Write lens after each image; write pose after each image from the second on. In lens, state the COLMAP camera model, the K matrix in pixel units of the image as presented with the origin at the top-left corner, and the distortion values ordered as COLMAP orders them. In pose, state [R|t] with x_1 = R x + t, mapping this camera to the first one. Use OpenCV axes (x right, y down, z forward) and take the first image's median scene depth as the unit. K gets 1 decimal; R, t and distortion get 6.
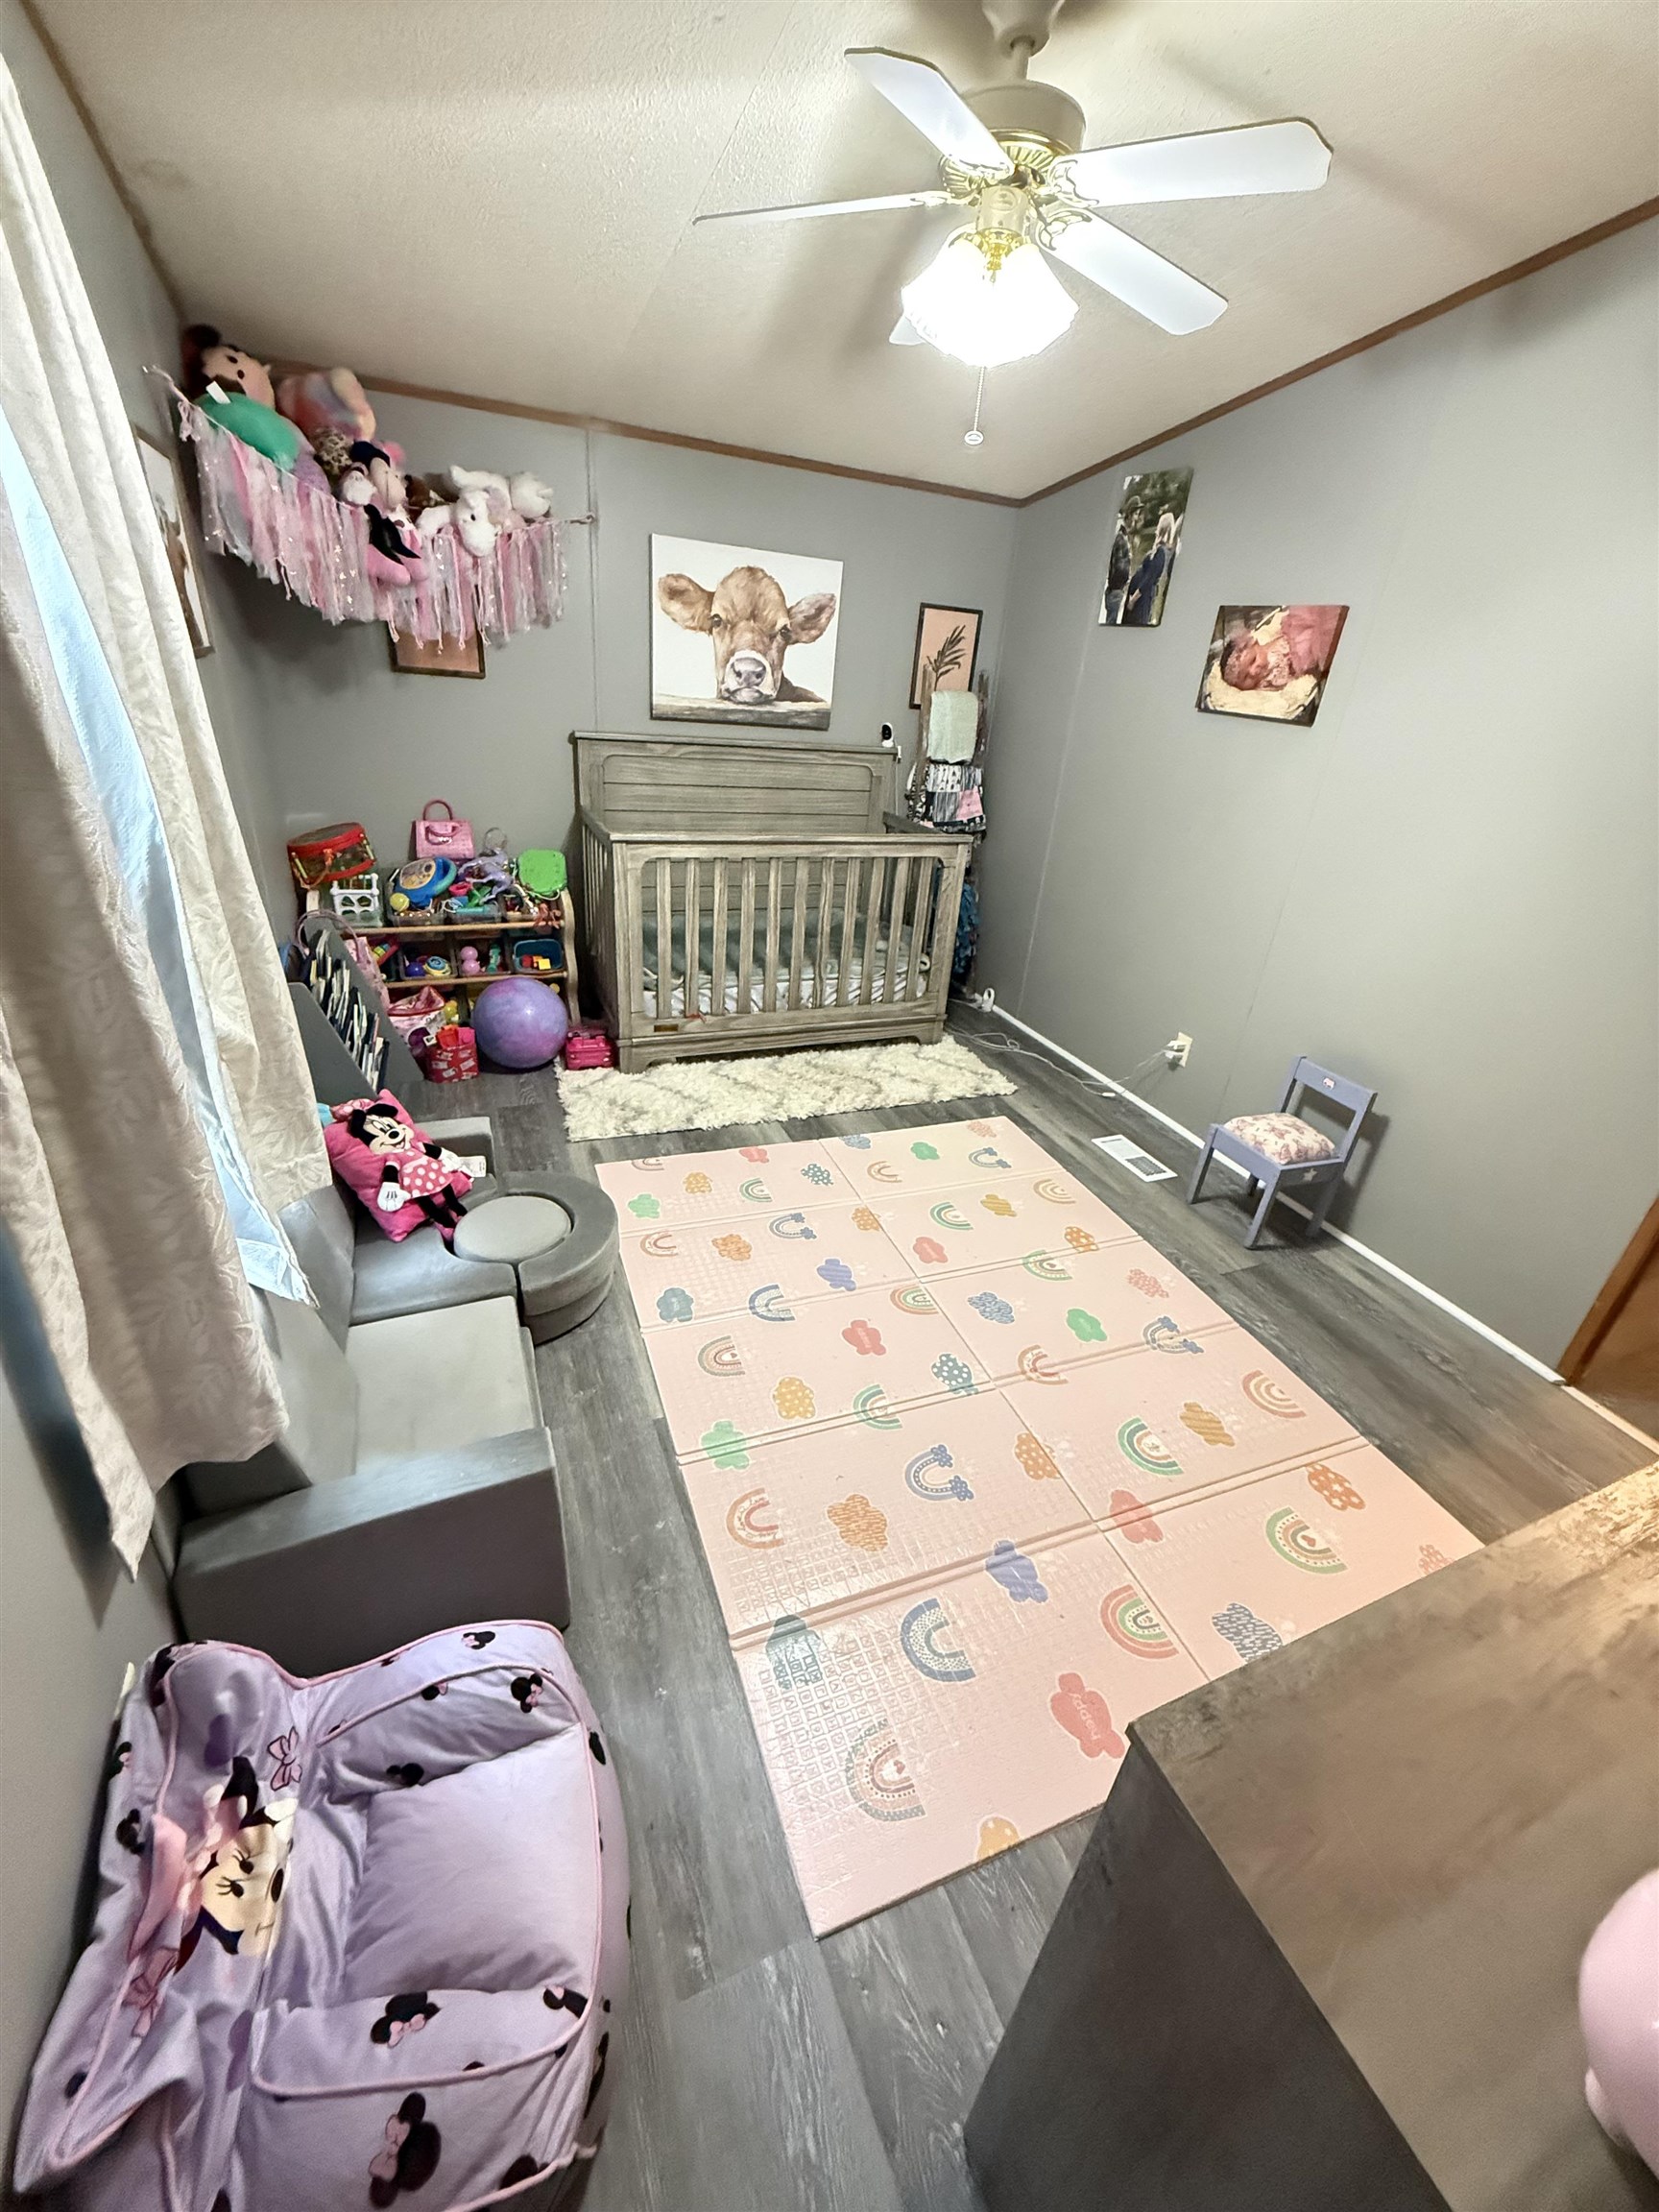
lens RADIAL K [[881.0, 0, 825.7], [0, 881.0, 1112.1], [0, 0, 1]] dist [0.002099, -0.000168]
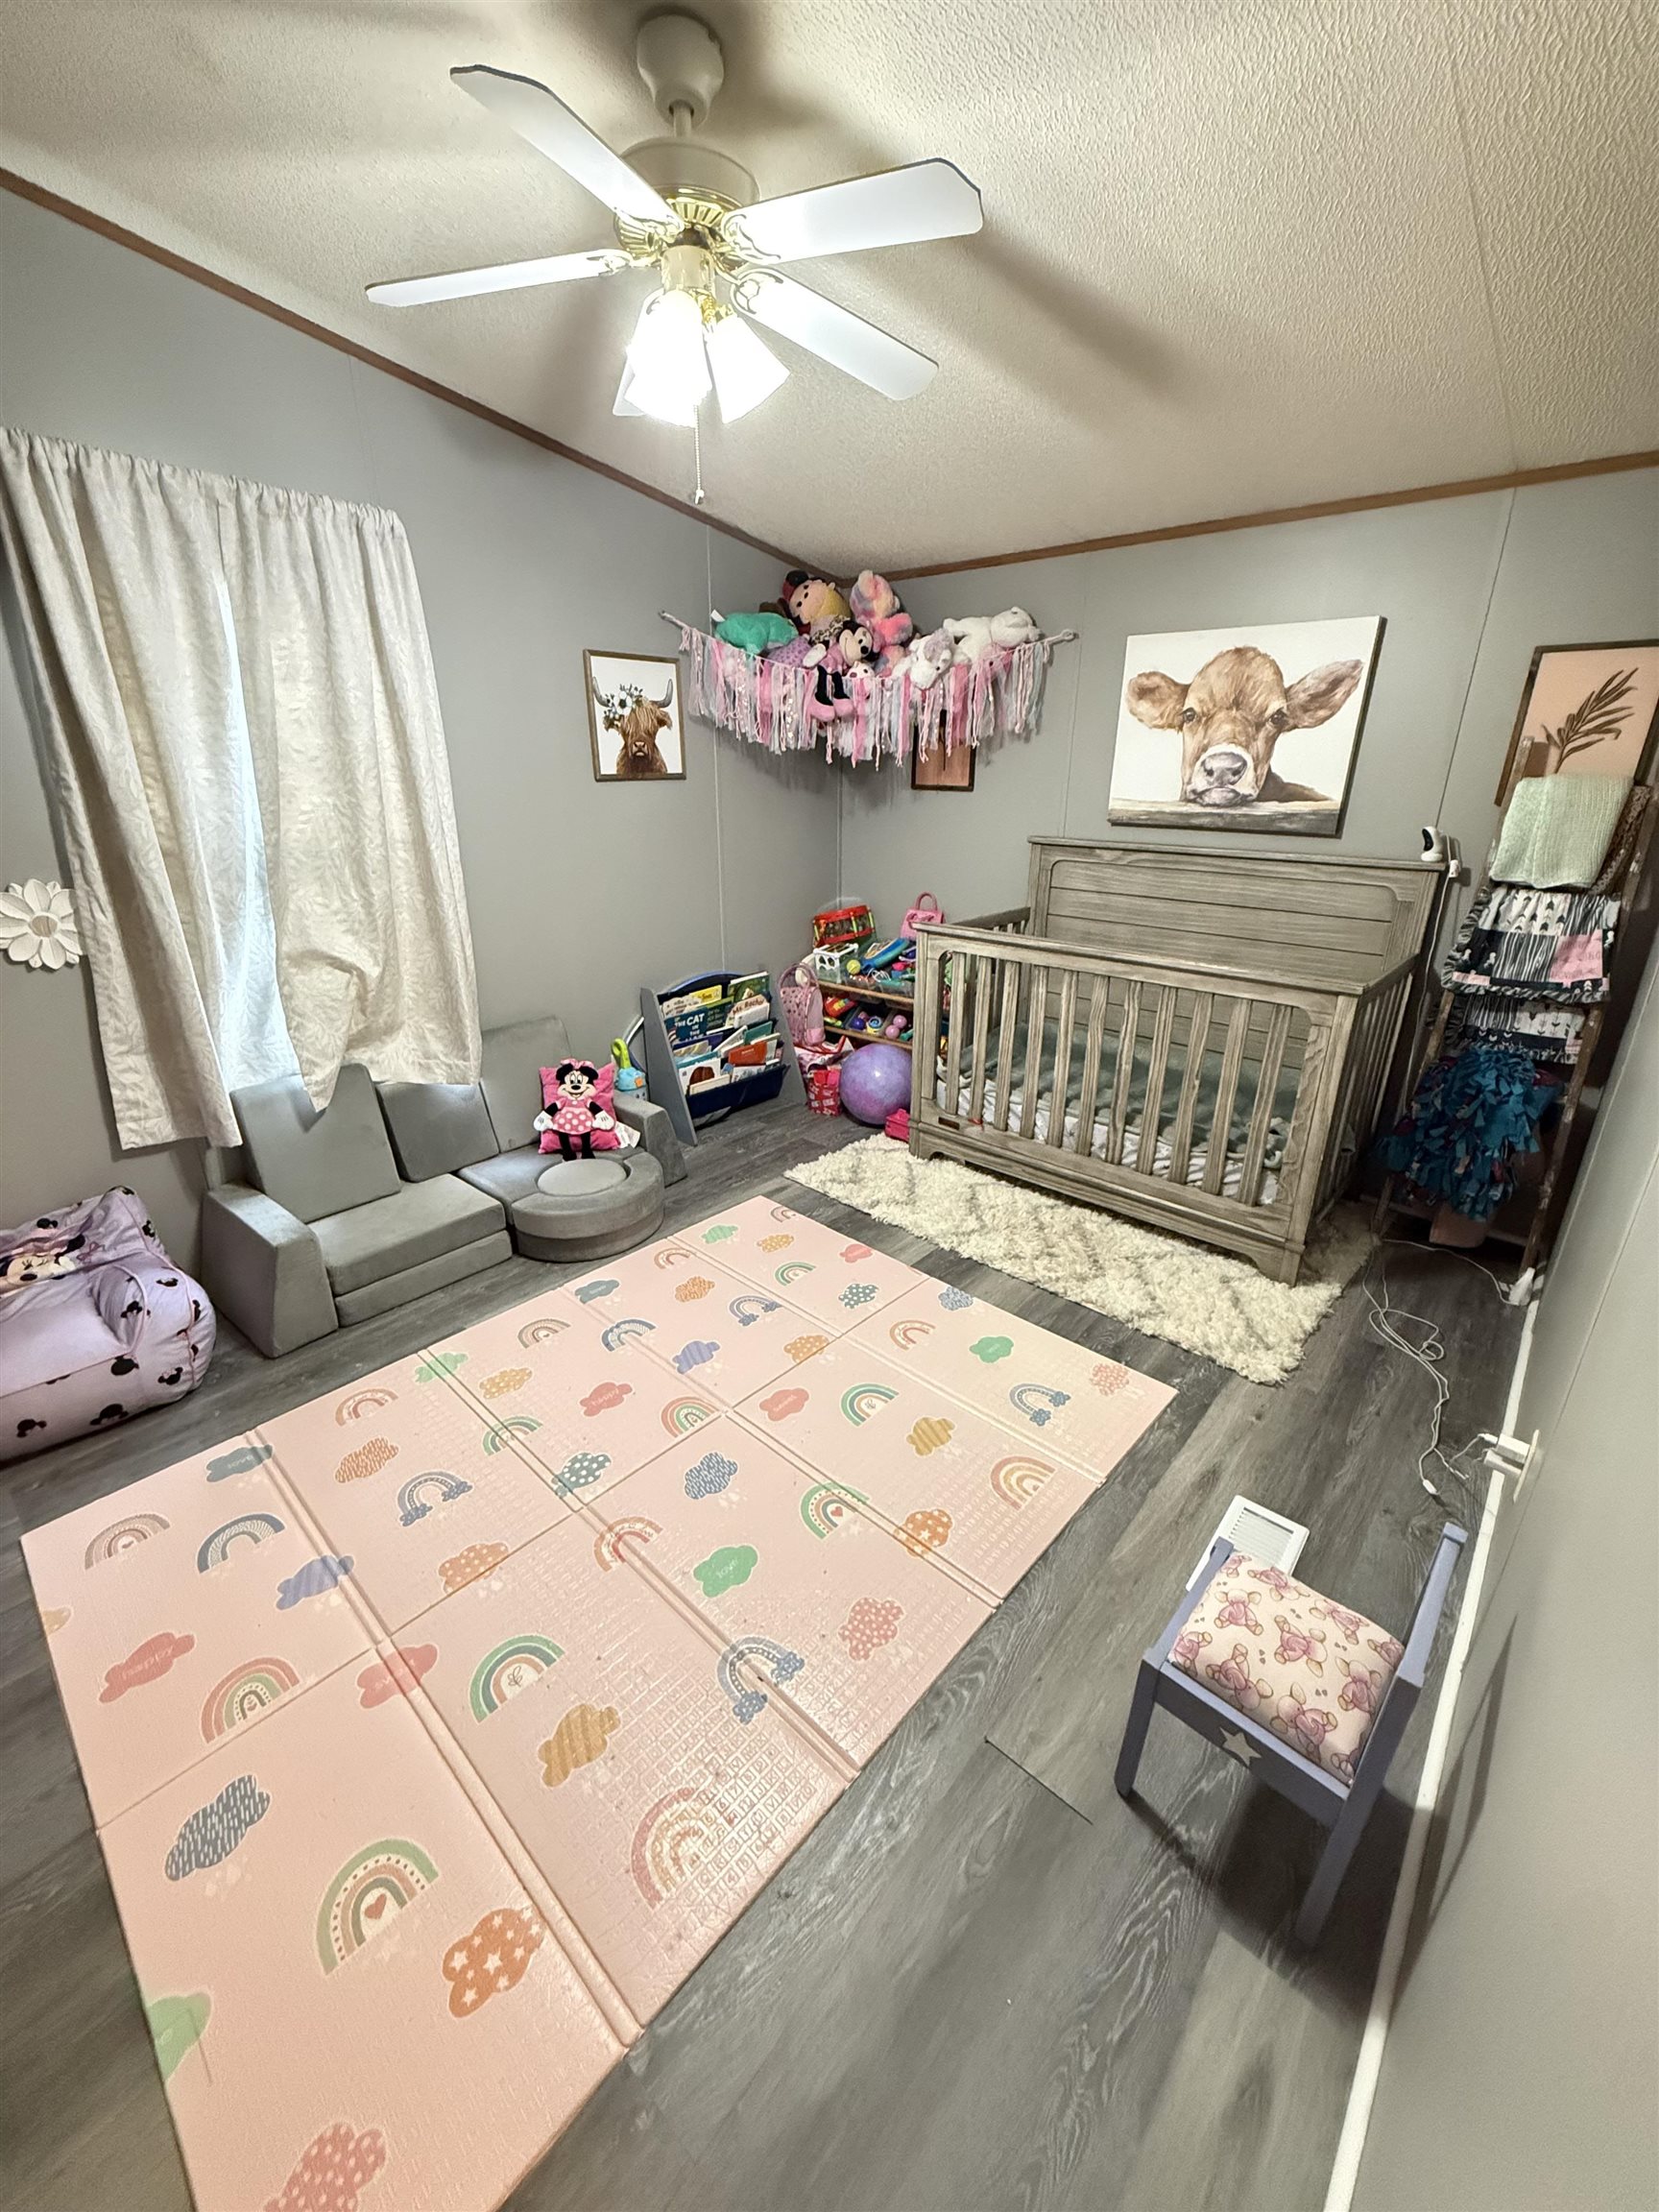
lens RADIAL K [[881.0, 0, 827.4], [0, 881.0, 1107.6], [0, 0, 1]] dist [0.002099, -0.000168]
pose [[0.427170, 0.256717, -0.866961, 0.584235], [-0.384958, 0.919238, 0.082519, -0.137116], [0.818127, 0.298494, 0.491496, 0.400118]]
